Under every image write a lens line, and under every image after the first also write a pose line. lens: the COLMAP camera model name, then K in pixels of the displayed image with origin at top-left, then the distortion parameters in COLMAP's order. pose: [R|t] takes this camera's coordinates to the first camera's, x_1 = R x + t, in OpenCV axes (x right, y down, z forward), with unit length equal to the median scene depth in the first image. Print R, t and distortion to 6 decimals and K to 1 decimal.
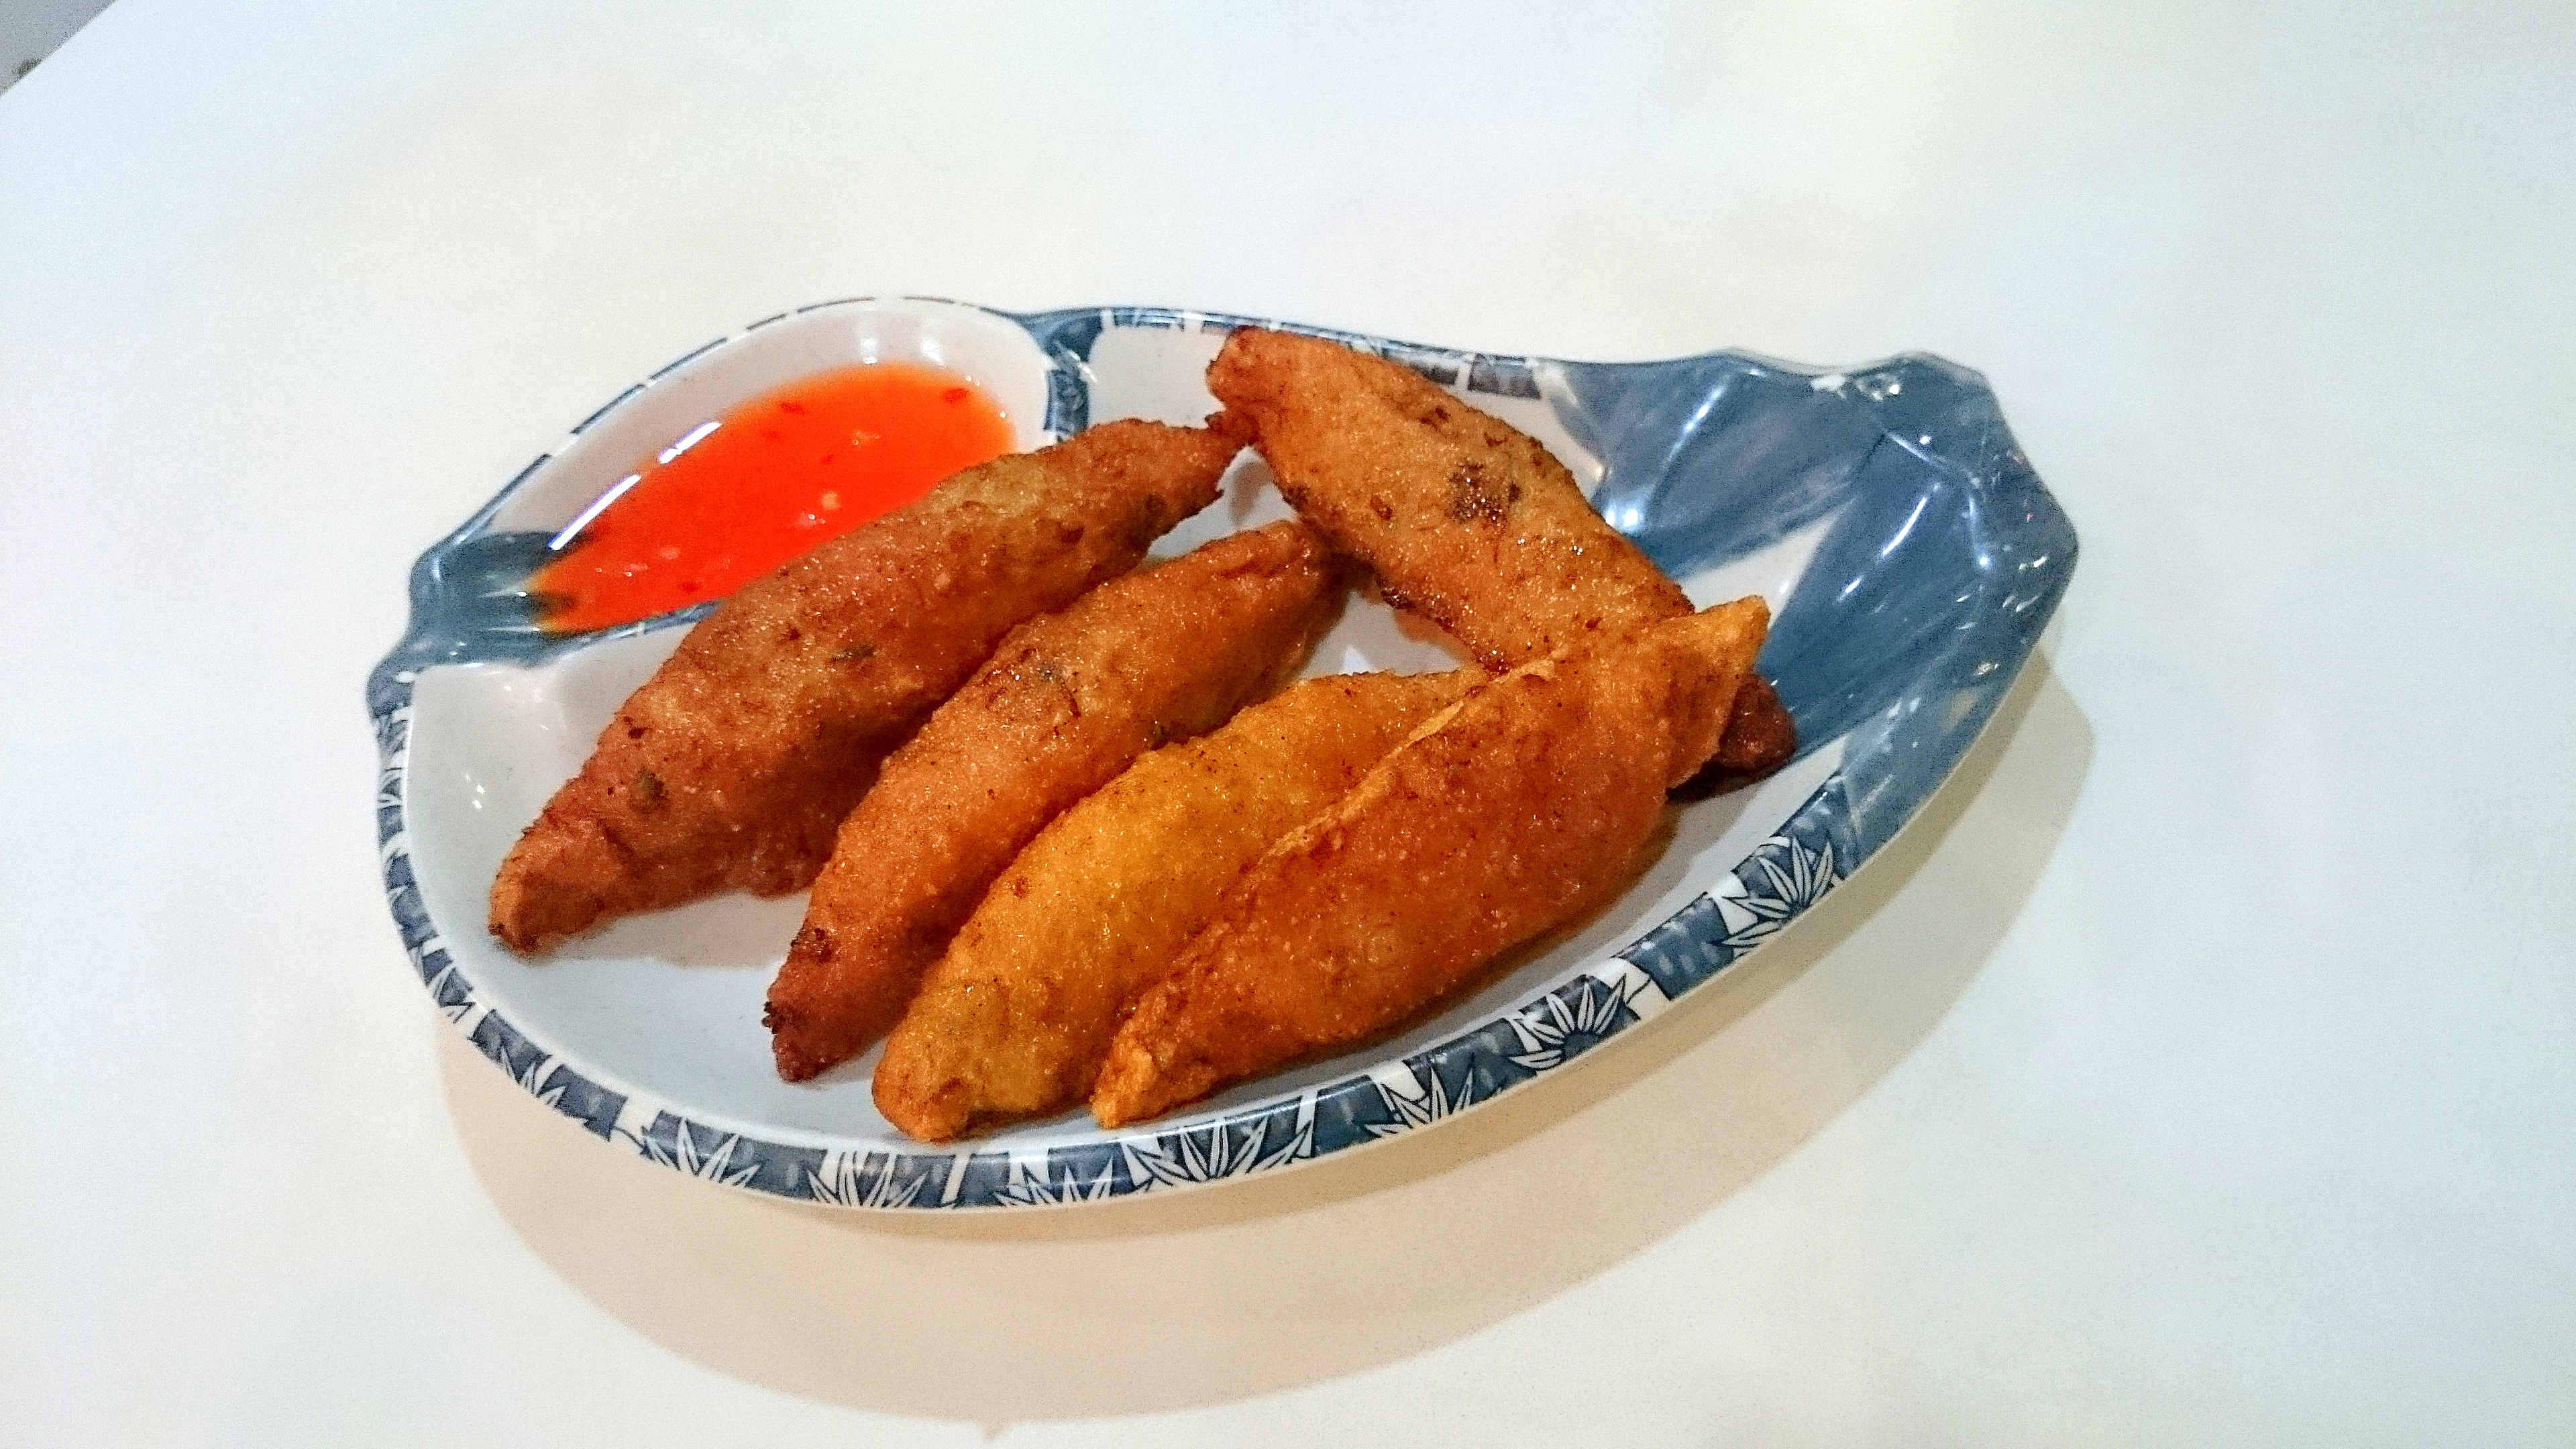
lens RADIAL K [[2123.4, 0, 1307.4], [0, 2123.4, 730.0], [0, 0, 1]] dist [0.352466, -1.086239]
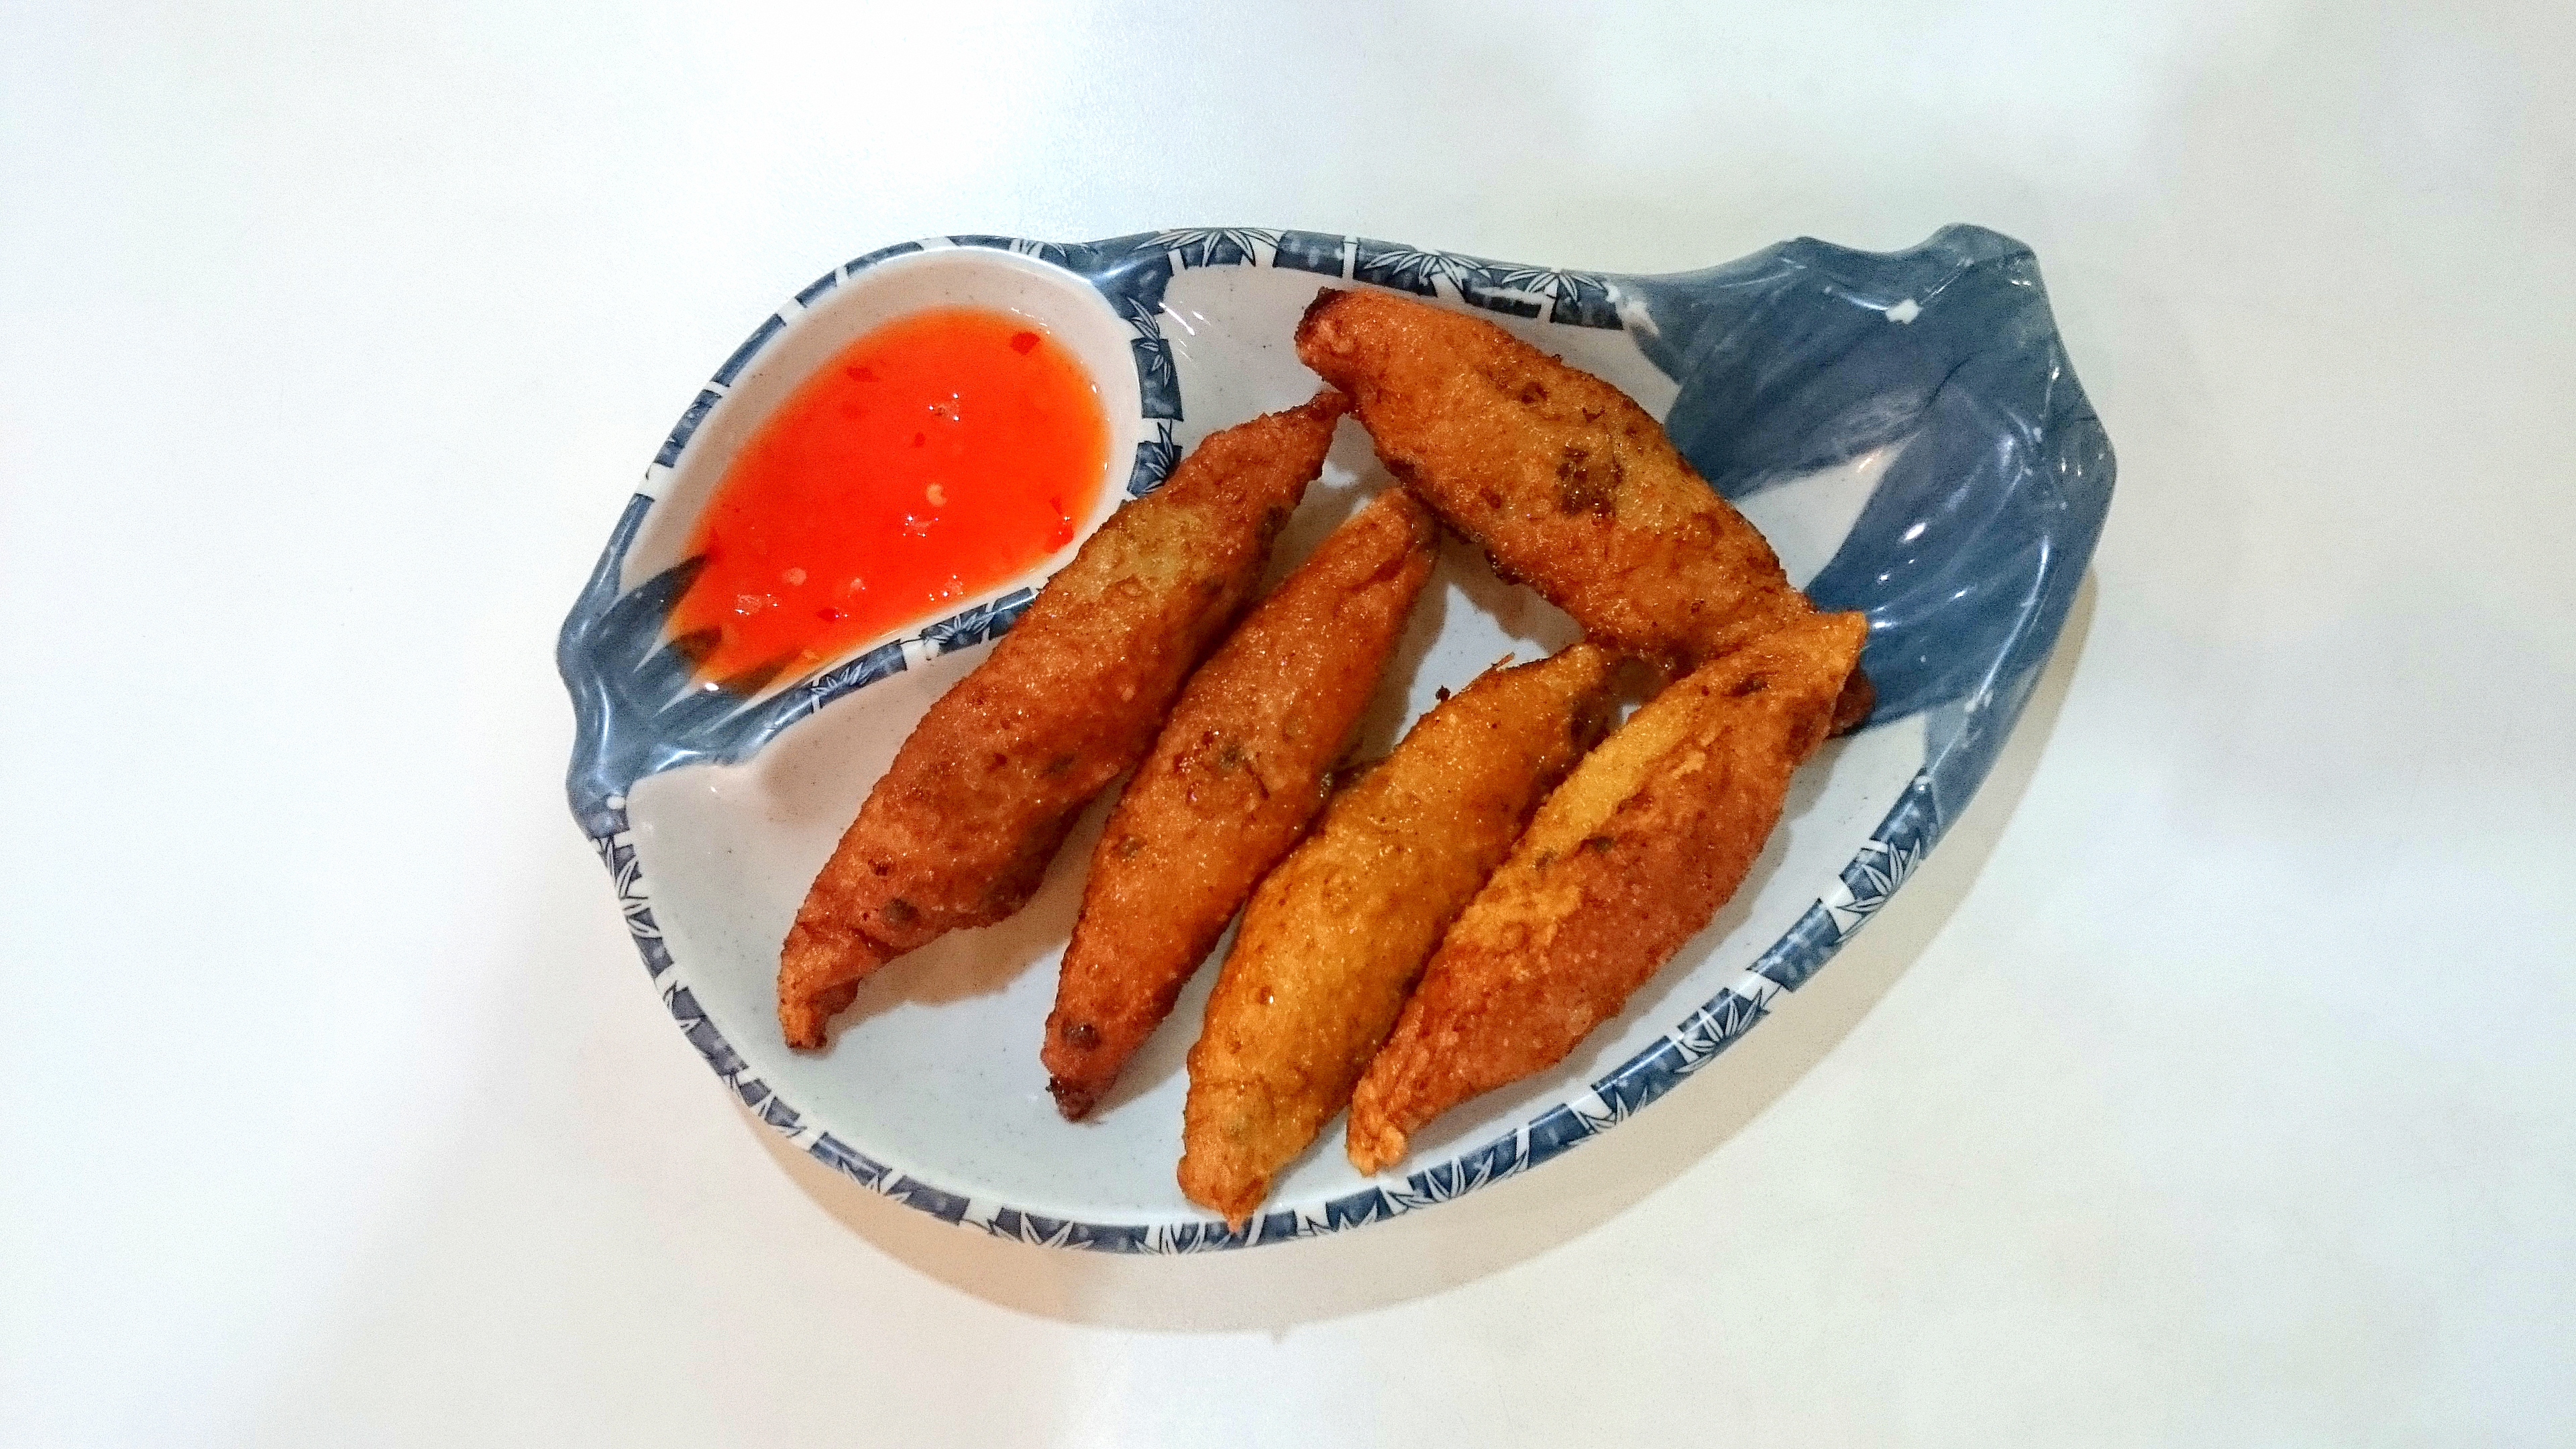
lens RADIAL K [[2123.4, 0, 1307.4], [0, 2123.4, 730.0], [0, 0, 1]] dist [0.352466, -1.086239]
pose [[0.983601, -0.136719, 0.117633, -0.219229], [0.056295, 0.852352, 0.519930, -0.631520], [-0.171349, -0.504781, 0.846071, 0.074240]]
